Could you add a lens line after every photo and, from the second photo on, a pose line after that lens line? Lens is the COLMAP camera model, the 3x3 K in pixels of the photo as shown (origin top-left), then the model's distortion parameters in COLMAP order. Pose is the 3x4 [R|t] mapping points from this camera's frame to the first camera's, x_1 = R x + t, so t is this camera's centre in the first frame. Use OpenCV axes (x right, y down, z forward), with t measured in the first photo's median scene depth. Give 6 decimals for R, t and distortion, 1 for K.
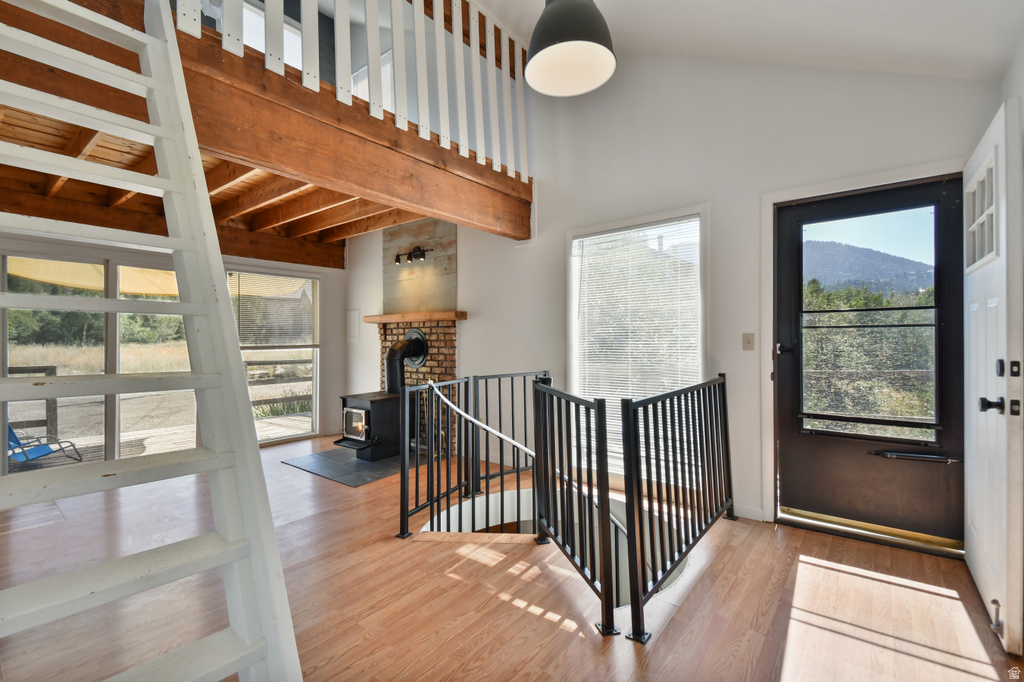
lens RADIAL K [[453.5, 0, 536.5], [0, 453.5, 342.8], [0, 0, 1]] dist [0.001747, -0.012820]
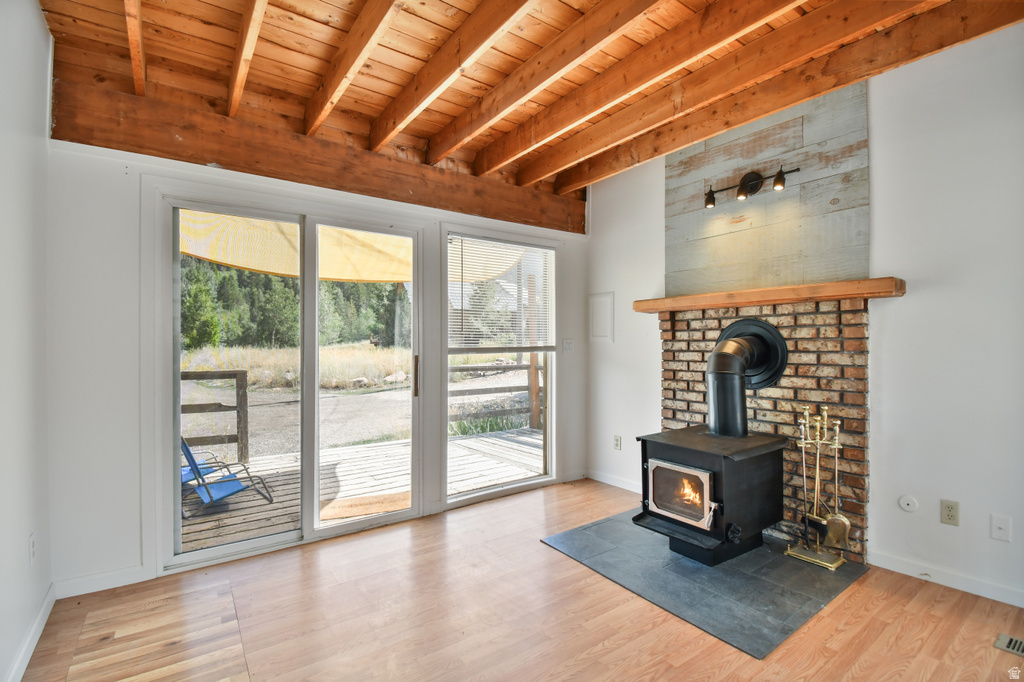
lens RADIAL K [[468.7, 0, 505.2], [0, 468.7, 355.2], [0, 0, 1]] dist [-0.024128, -0.000092]
pose [[0.946830, 0.012048, -0.321507, -0.372349], [-0.007051, 0.999836, 0.016704, 0.006871], [0.321656, -0.013549, 0.946760, 0.364905]]
